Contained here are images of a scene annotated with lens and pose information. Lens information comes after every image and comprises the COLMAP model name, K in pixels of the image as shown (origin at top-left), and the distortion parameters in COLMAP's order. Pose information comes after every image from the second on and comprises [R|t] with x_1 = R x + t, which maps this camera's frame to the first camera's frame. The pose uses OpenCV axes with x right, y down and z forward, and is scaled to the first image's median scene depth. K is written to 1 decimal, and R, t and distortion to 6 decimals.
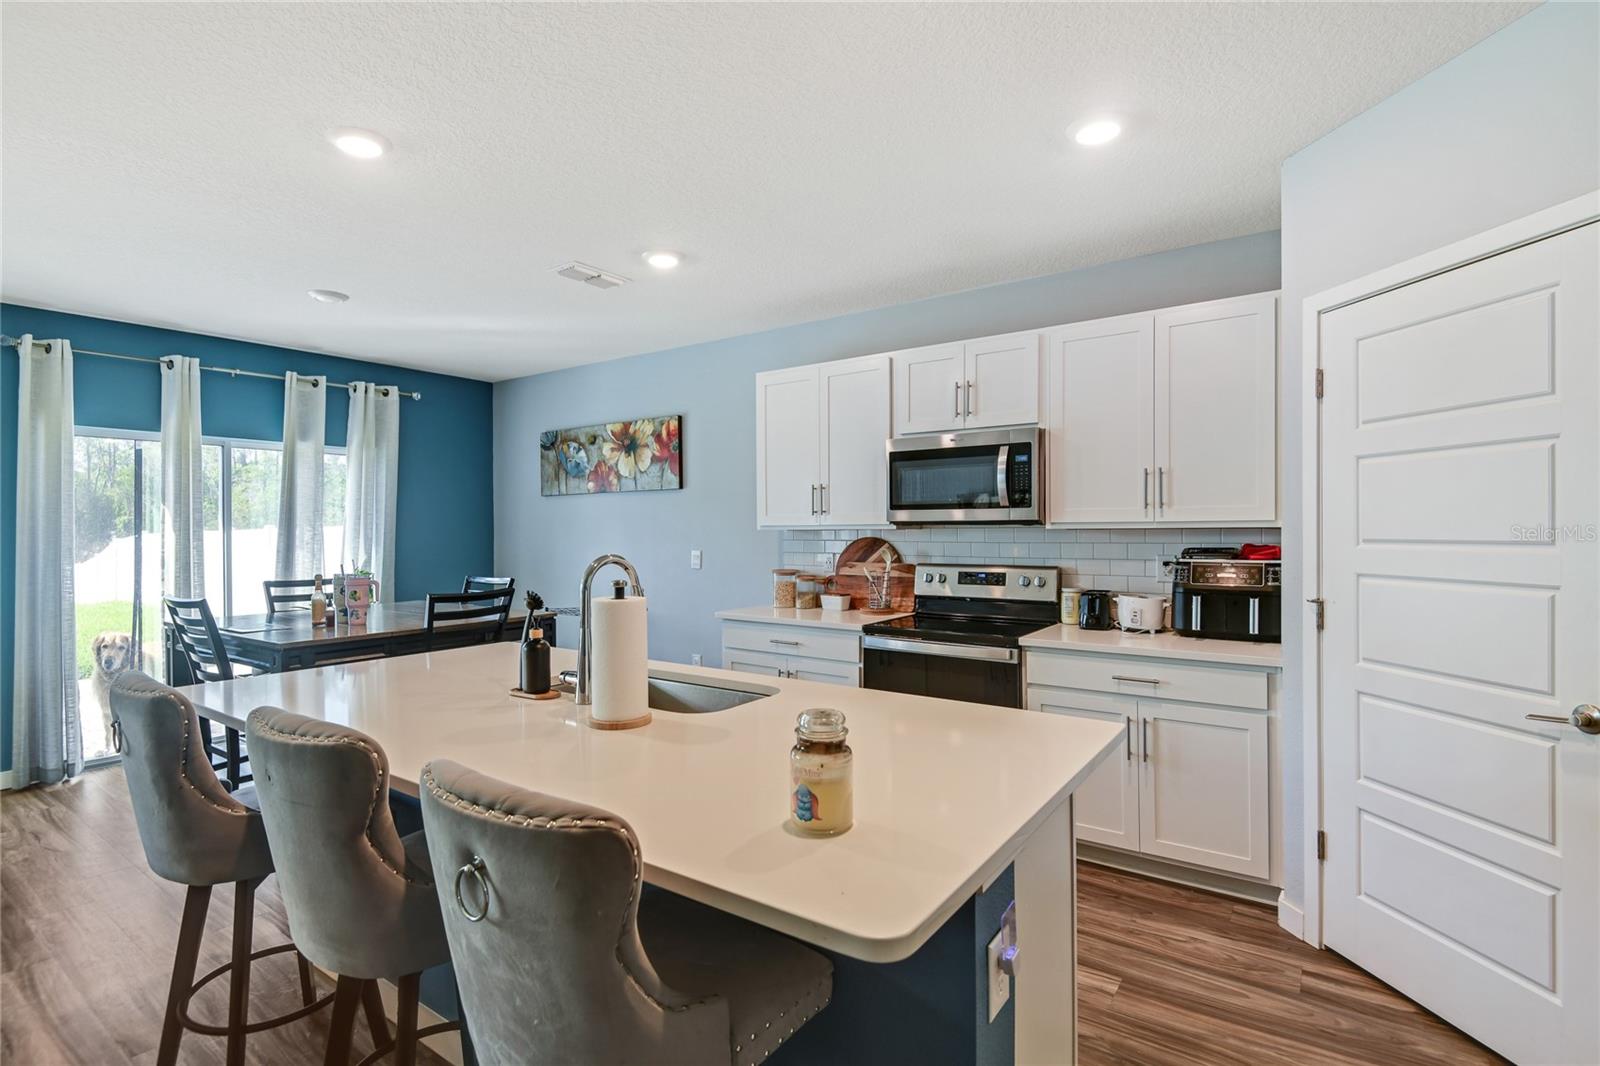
lens RADIAL K [[767.8, 0, 800.0], [0, 767.8, 533.0], [0, 0, 1]] dist [0.019487, -0.023828]
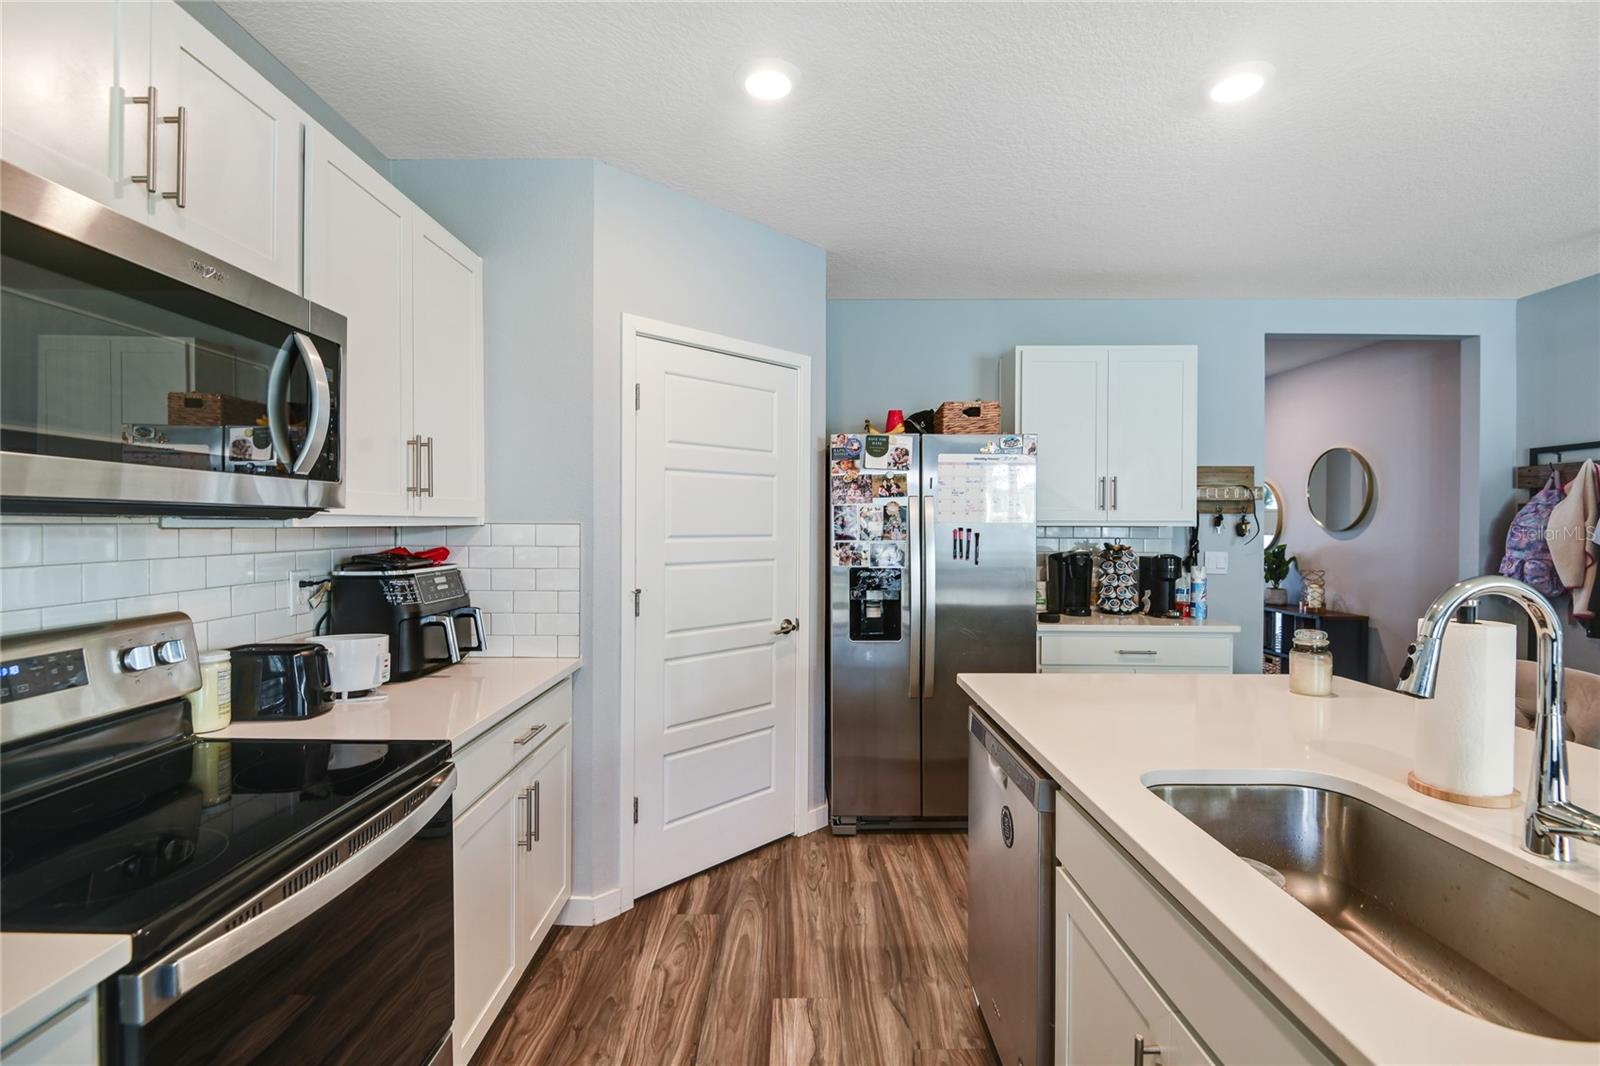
lens RADIAL K [[736.8, 0, 800.0], [0, 736.8, 533.0], [0, 0, 1]] dist [-0.000765, -0.000996]
pose [[-0.579878, -0.004898, 0.814689, -0.219652], [0.007070, 0.999914, 0.011045, -0.004012], [-0.814673, 0.012165, -0.579793, 0.966839]]
